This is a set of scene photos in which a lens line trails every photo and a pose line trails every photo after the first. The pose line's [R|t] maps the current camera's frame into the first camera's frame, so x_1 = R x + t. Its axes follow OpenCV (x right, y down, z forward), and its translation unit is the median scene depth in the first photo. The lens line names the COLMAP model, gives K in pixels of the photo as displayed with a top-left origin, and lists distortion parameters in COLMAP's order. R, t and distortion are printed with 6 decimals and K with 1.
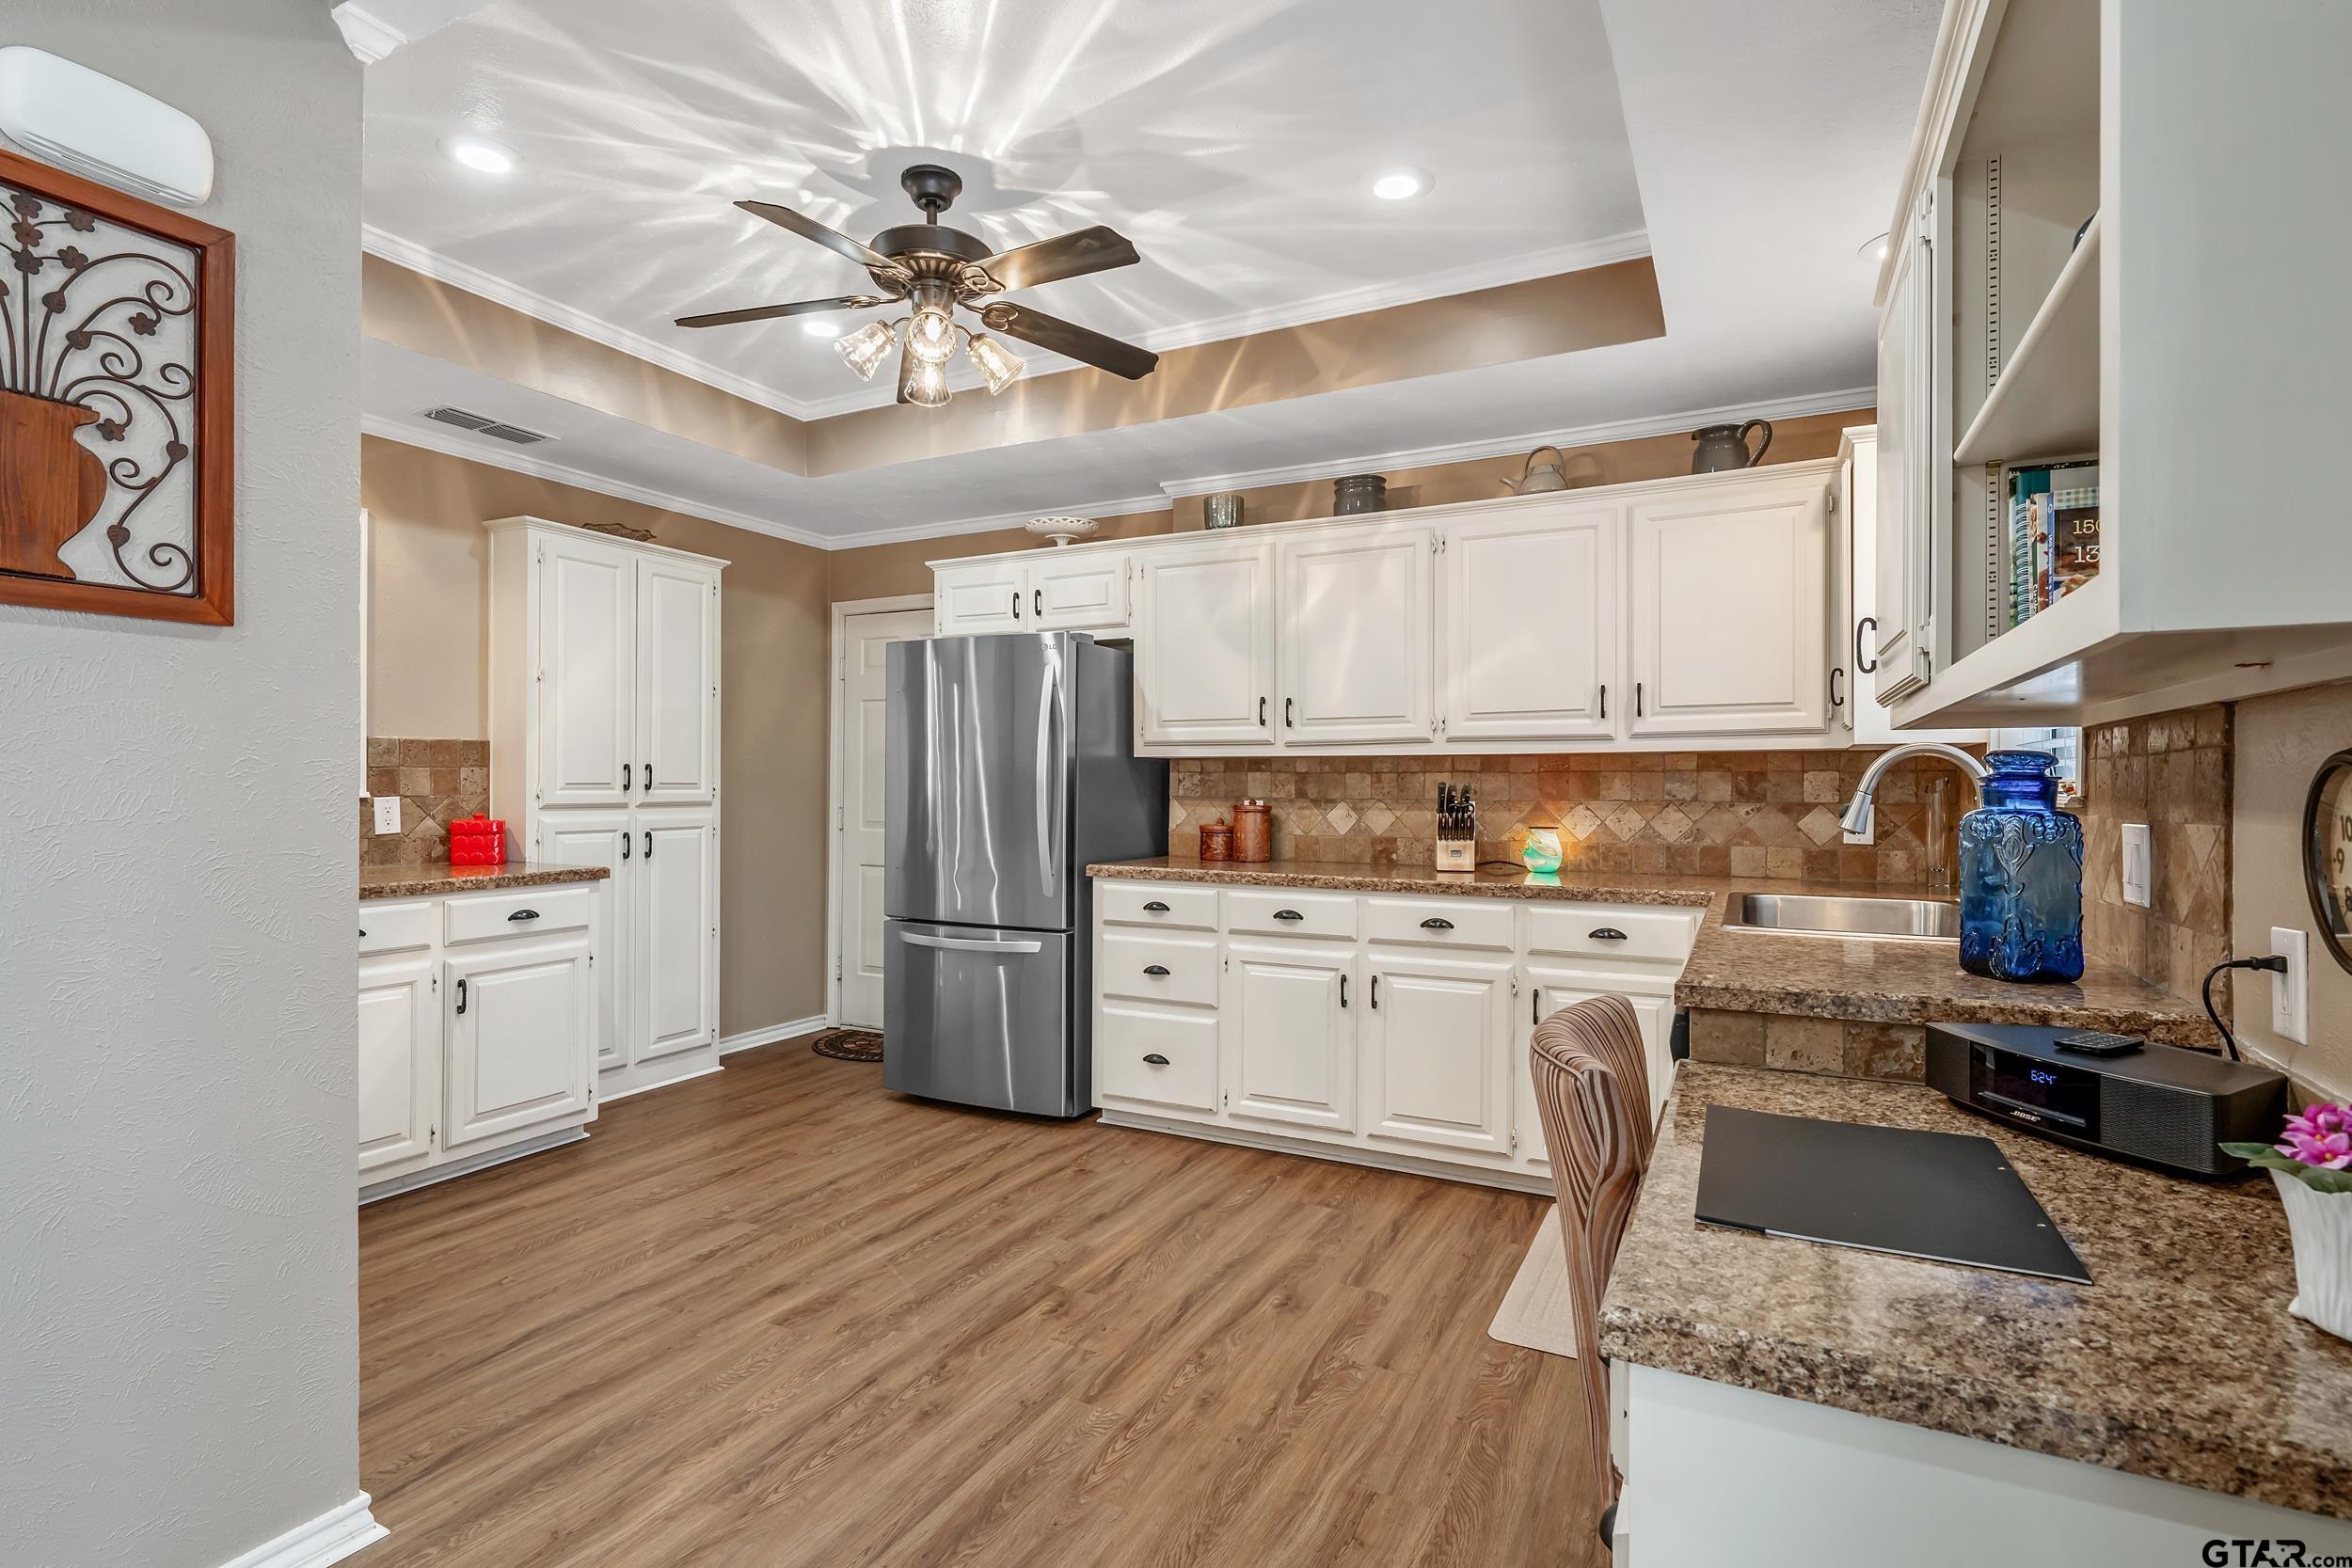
lens RADIAL K [[1137.0, 0, 1182.1], [0, 1137.0, 799.7], [0, 0, 1]] dist [0.001160, -0.000258]
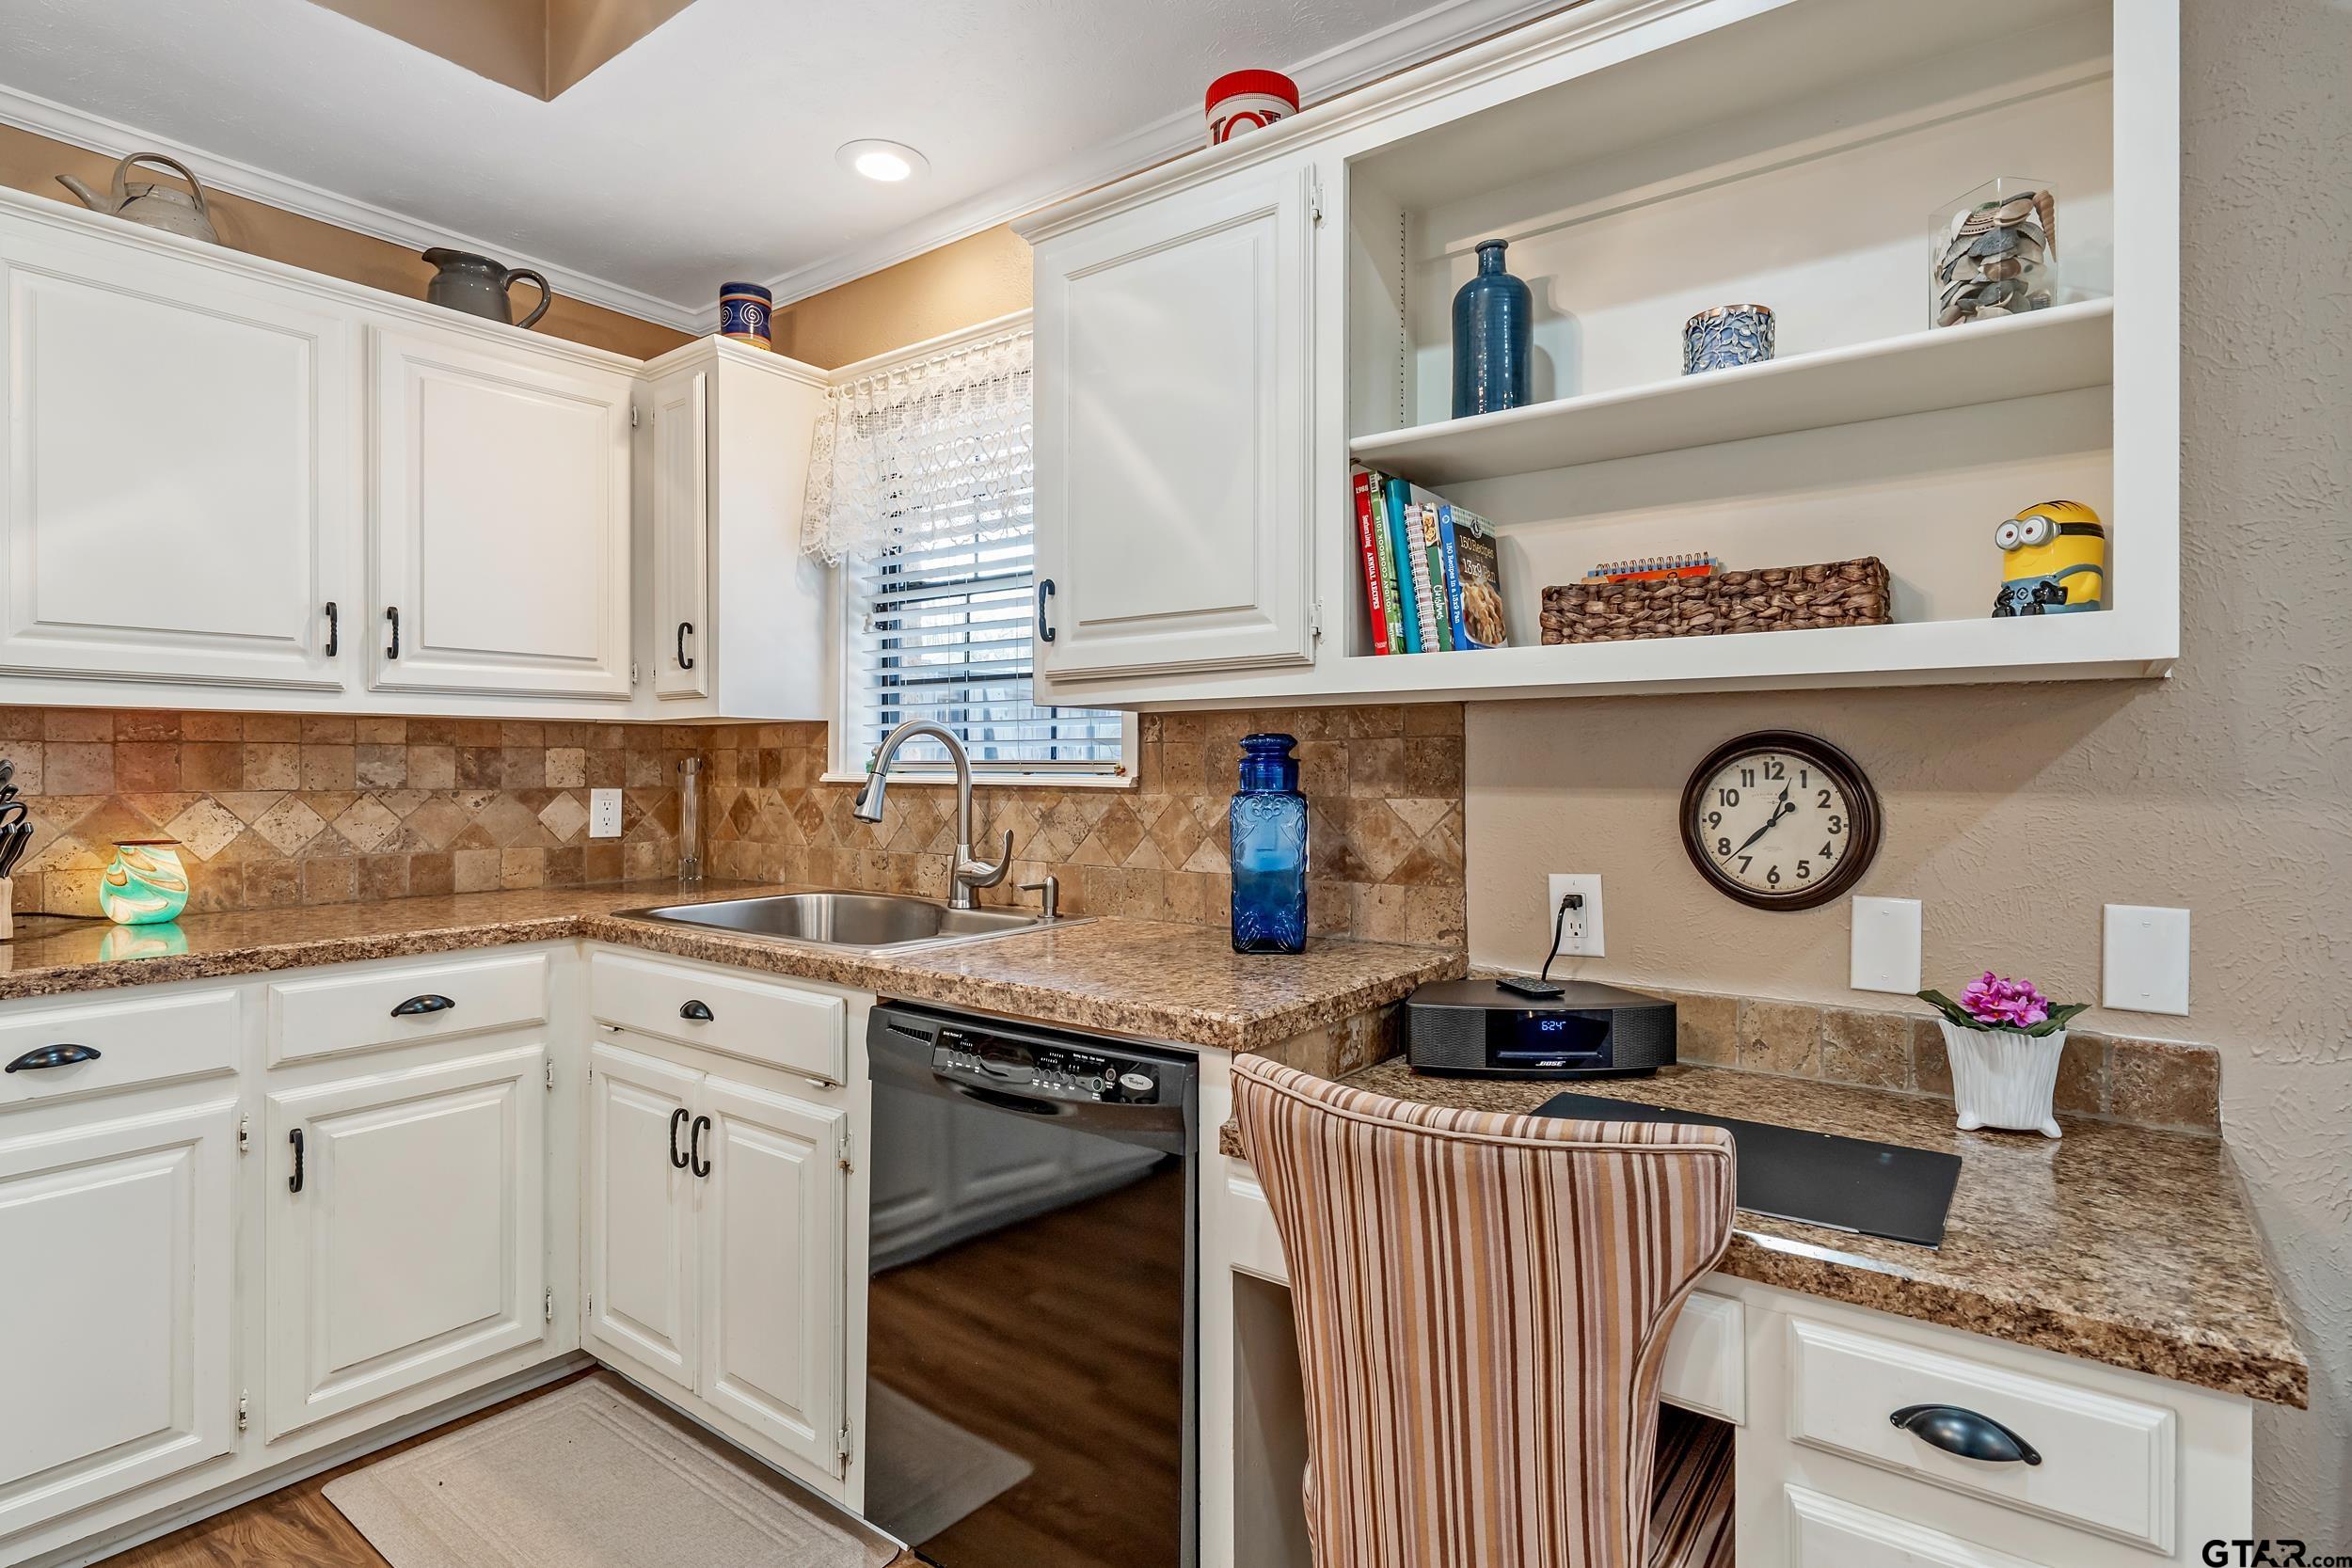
lens RADIAL K [[1207.7, 0, 1168.3], [0, 1207.7, 771.4], [0, 0, 1]] dist [0.004463, -0.001602]
pose [[0.182431, -0.006177, 0.983199, -0.182334], [0.011832, 0.999922, 0.004086, -0.007000], [-0.983148, 0.010888, 0.182489, 0.423892]]
